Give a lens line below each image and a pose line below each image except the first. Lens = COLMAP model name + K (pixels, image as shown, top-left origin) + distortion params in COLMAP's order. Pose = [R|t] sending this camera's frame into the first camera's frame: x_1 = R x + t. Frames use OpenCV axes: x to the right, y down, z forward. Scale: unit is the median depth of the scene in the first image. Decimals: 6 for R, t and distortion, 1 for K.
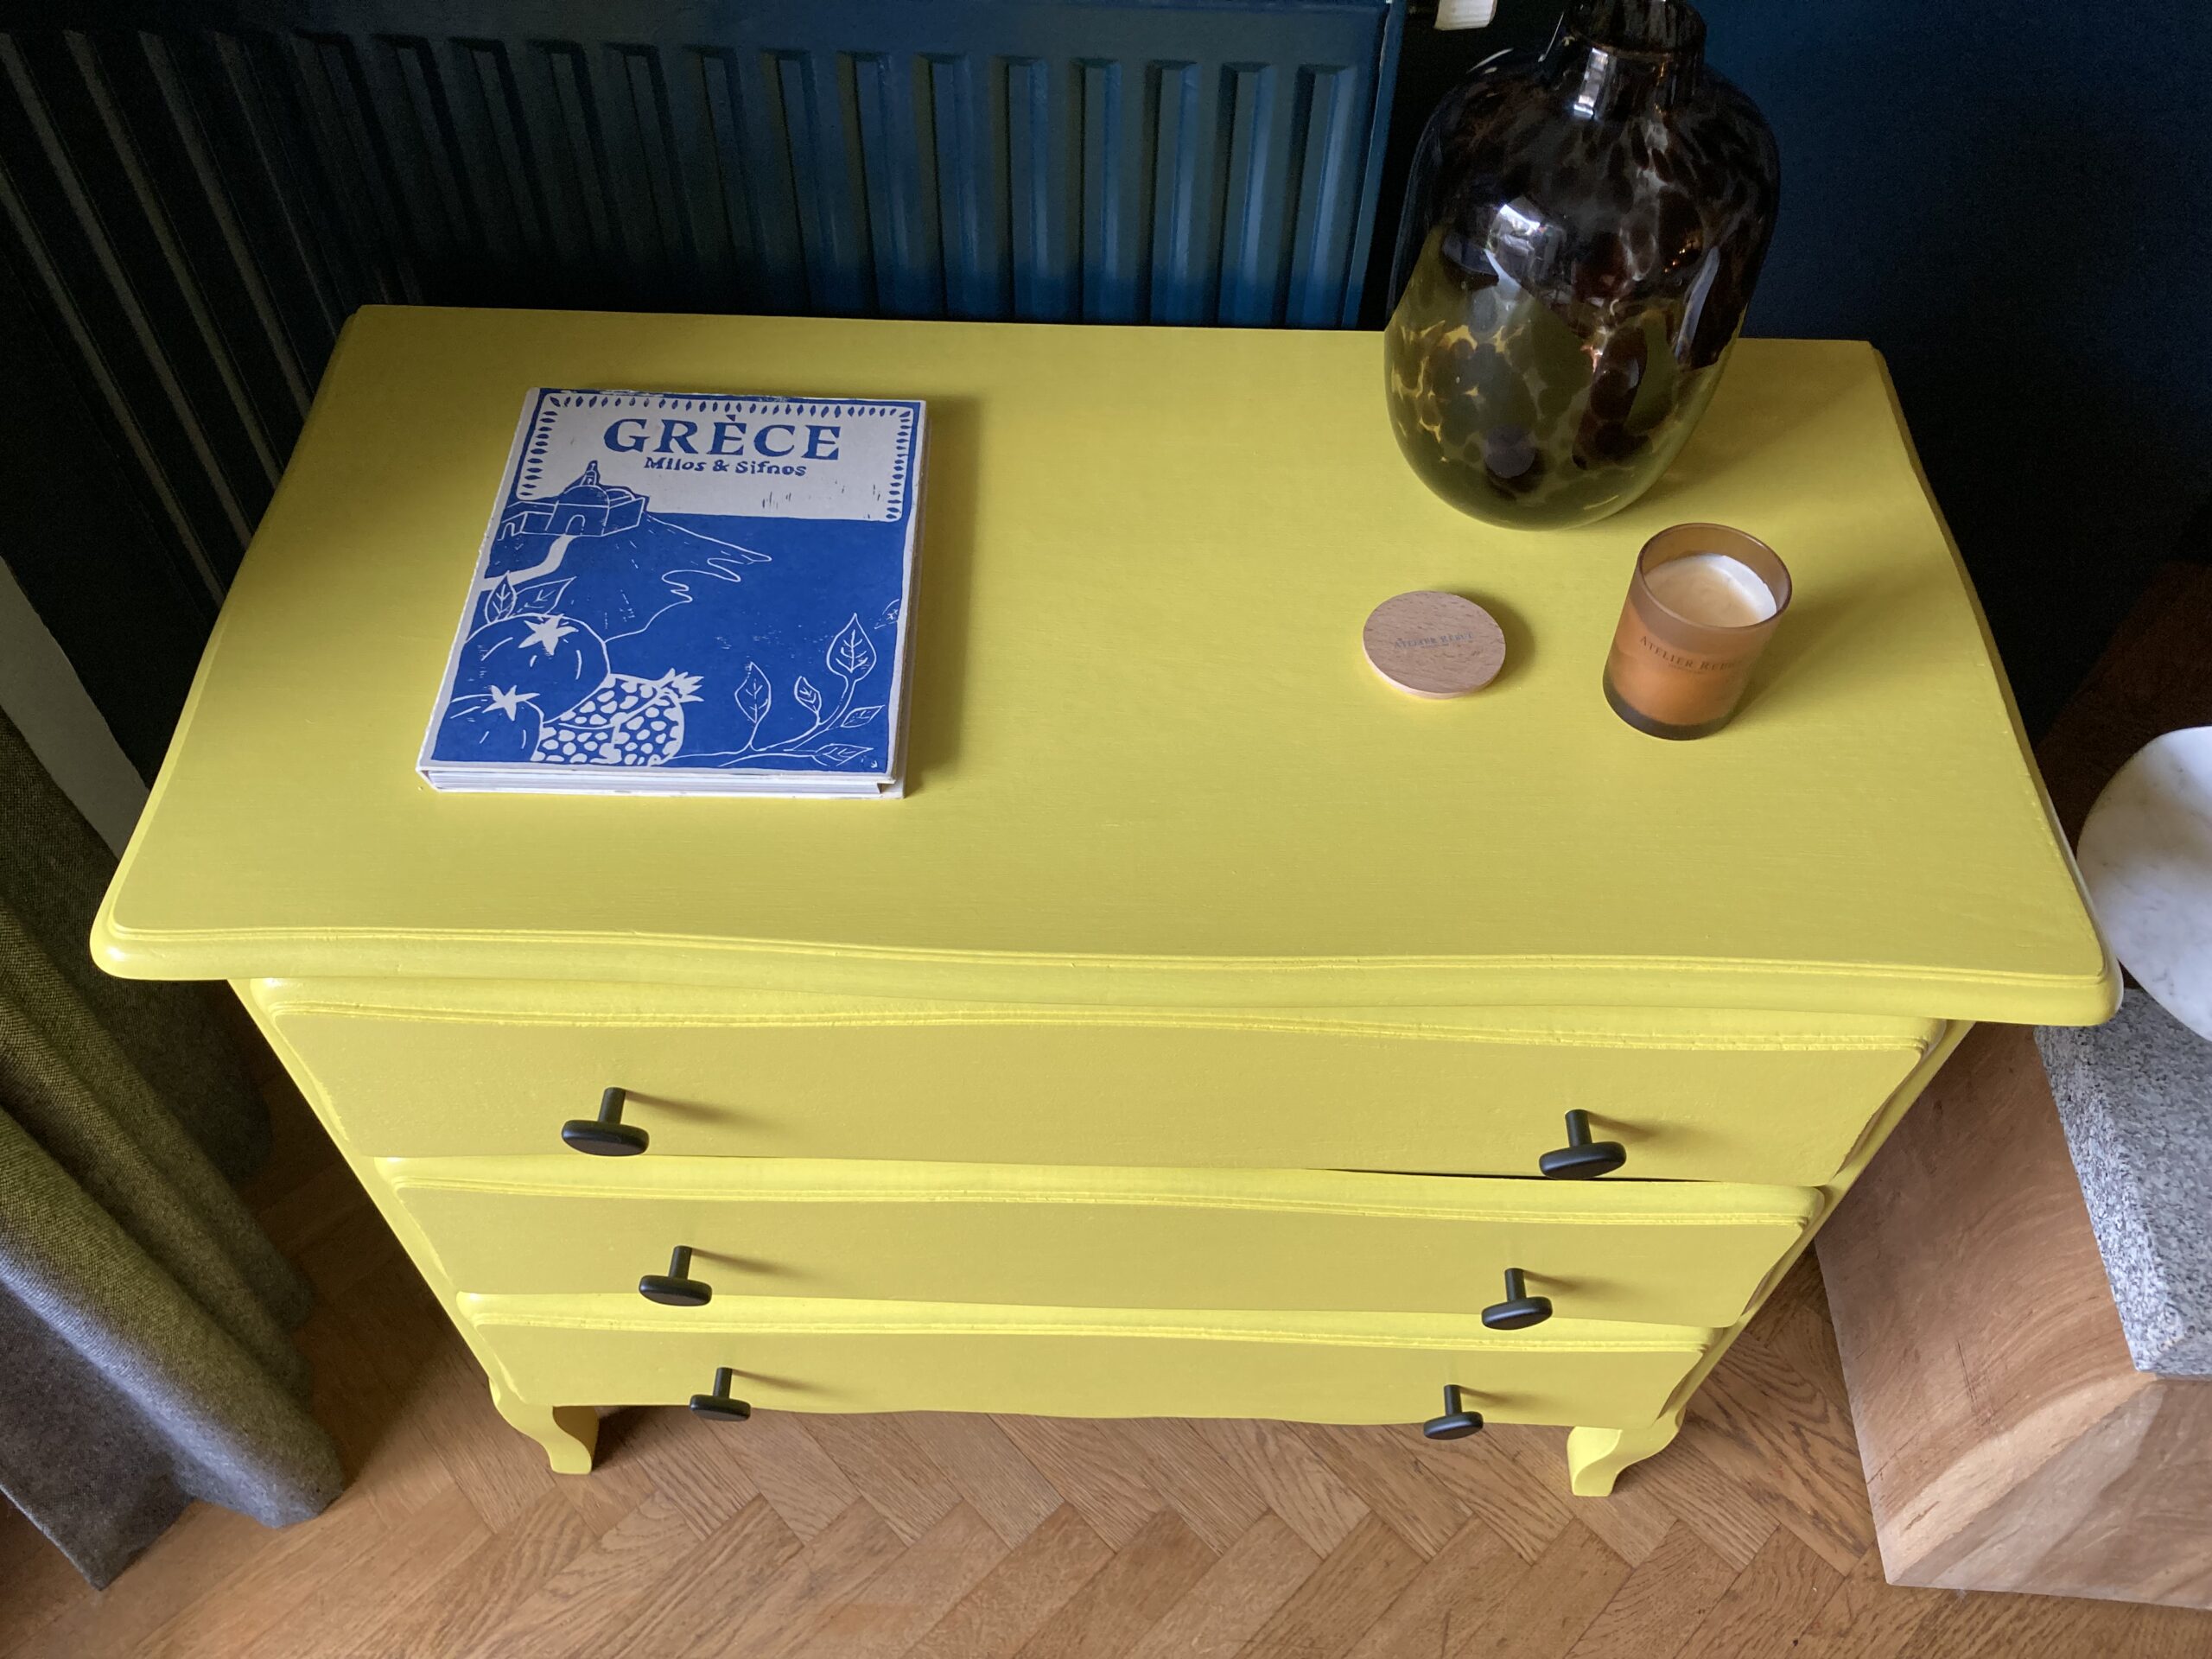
lens RADIAL K [[1824.9, 0, 1087.8], [0, 1824.9, 838.8], [0, 0, 1]] dist [0.010694, 0.020739]
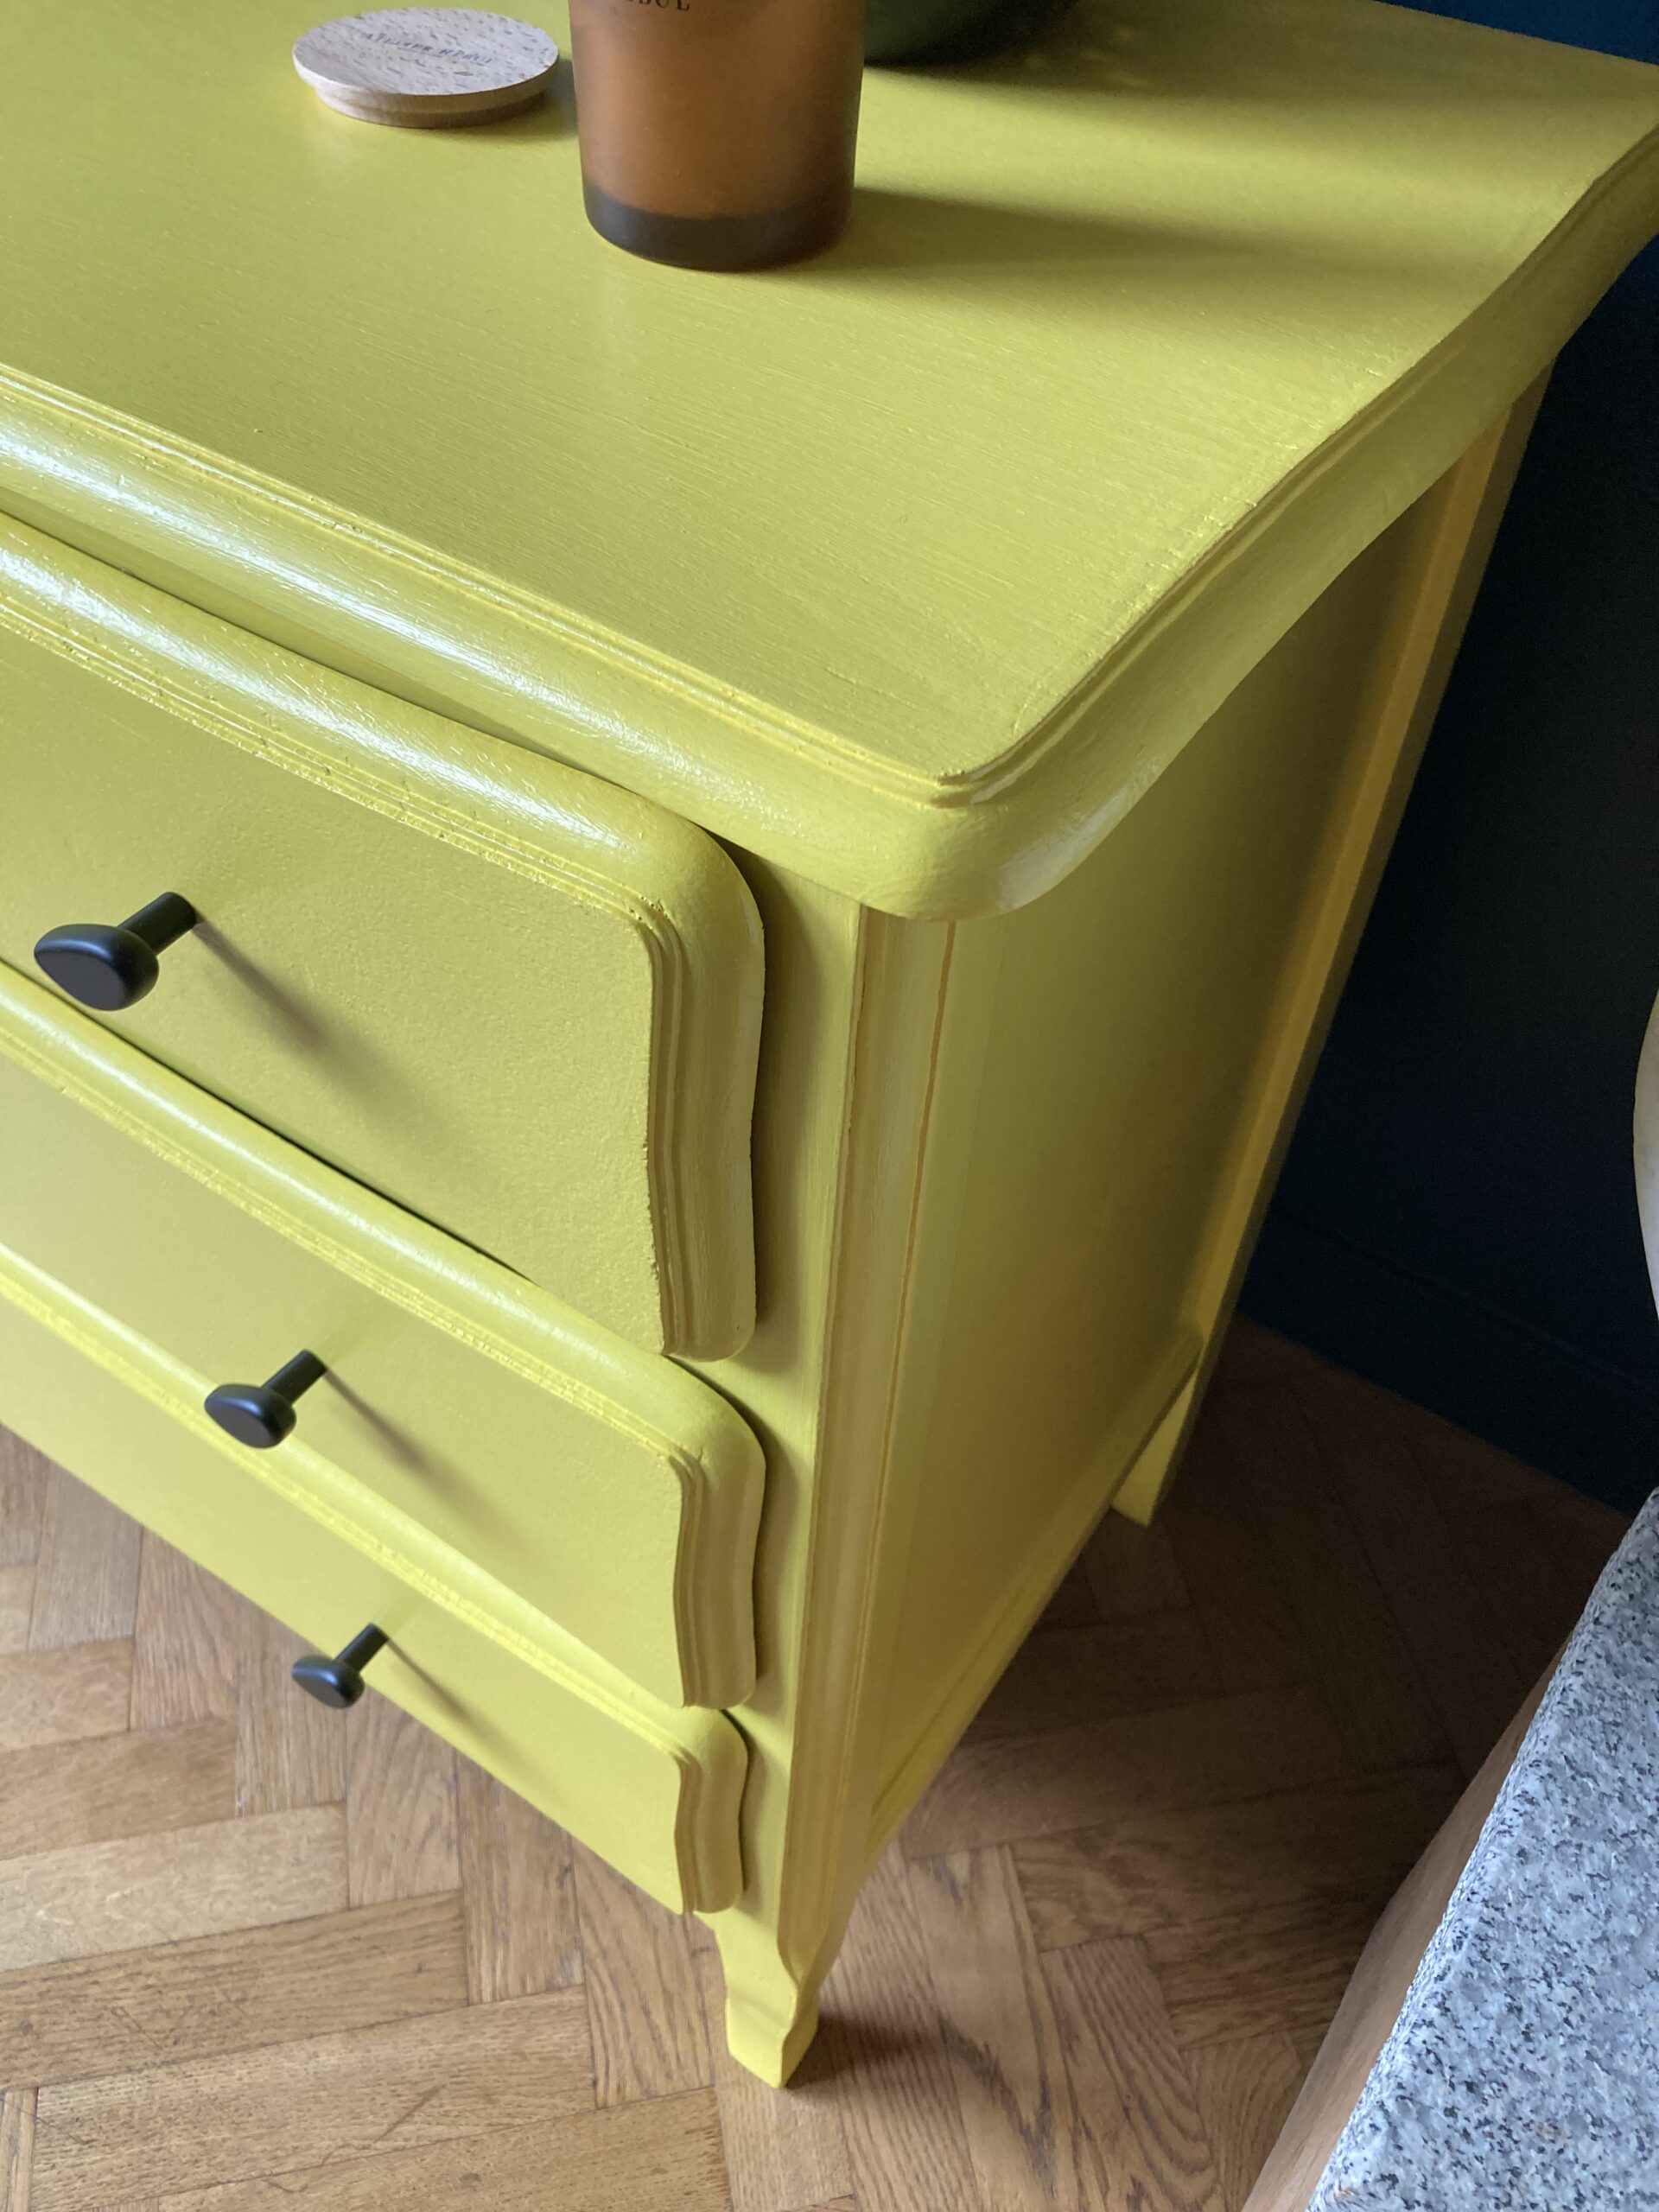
lens RADIAL K [[1824.9, 0, 810.7], [0, 1824.9, 1061.8], [0, 0, 1]] dist [0.010694, 0.020739]
pose [[0.842974, 0.398909, -0.360925, 0.267482], [-0.448064, 0.891939, -0.060688, 0.062104], [0.297714, 0.212876, 0.930618, 0.259310]]
